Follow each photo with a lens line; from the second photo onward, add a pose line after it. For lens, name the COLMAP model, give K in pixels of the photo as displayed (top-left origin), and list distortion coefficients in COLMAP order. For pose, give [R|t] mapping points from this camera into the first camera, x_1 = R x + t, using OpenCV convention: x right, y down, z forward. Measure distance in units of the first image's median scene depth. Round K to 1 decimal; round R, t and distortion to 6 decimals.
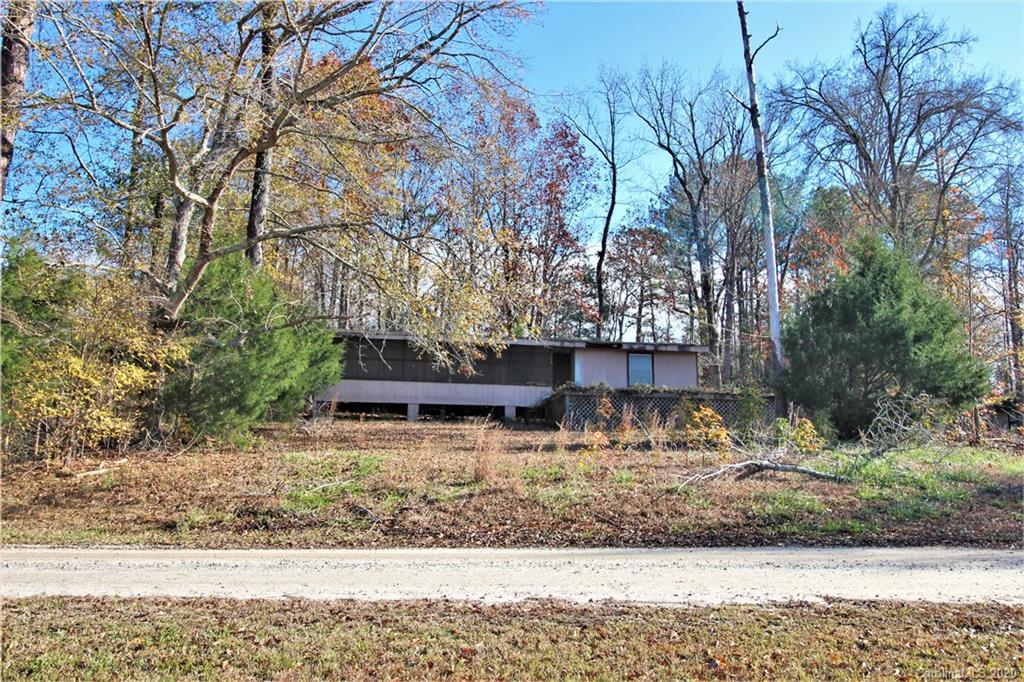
lens RADIAL K [[821.5, 0, 510.3], [0, 821.5, 341.8], [0, 0, 1]] dist [0.011229, -0.001949]
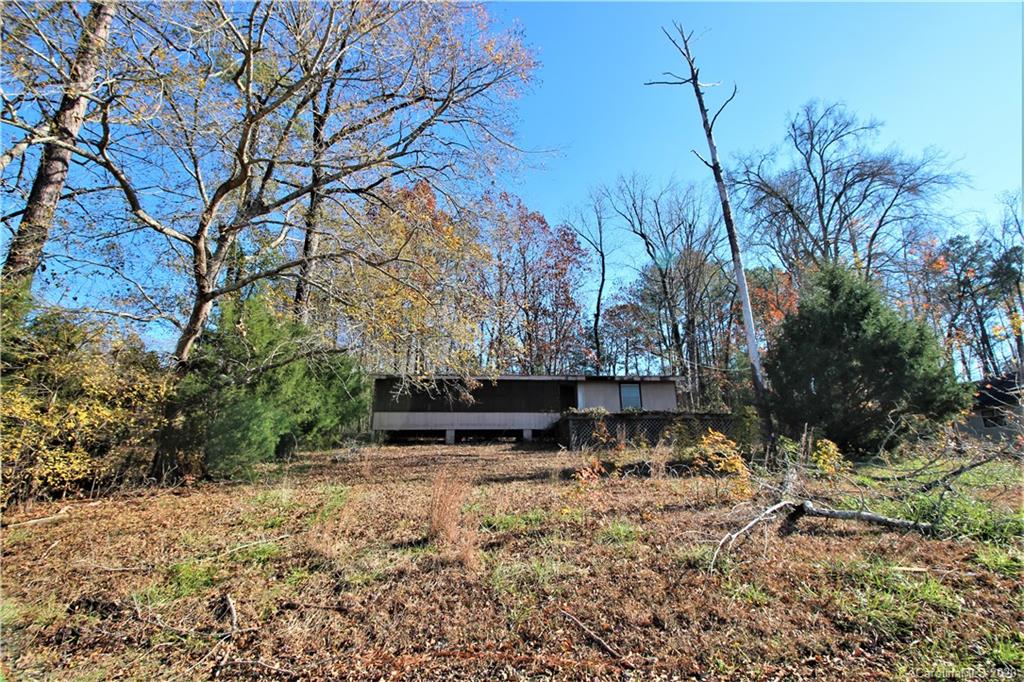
lens RADIAL K [[499.1, 0, 512.1], [0, 499.1, 334.1], [0, 0, 1]] dist [0.001510, -0.014739]
pose [[0.996956, -0.041731, -0.065863, 0.032525], [0.034642, 0.993833, -0.105337, 0.012916], [0.069853, 0.102734, 0.992253, 0.223258]]
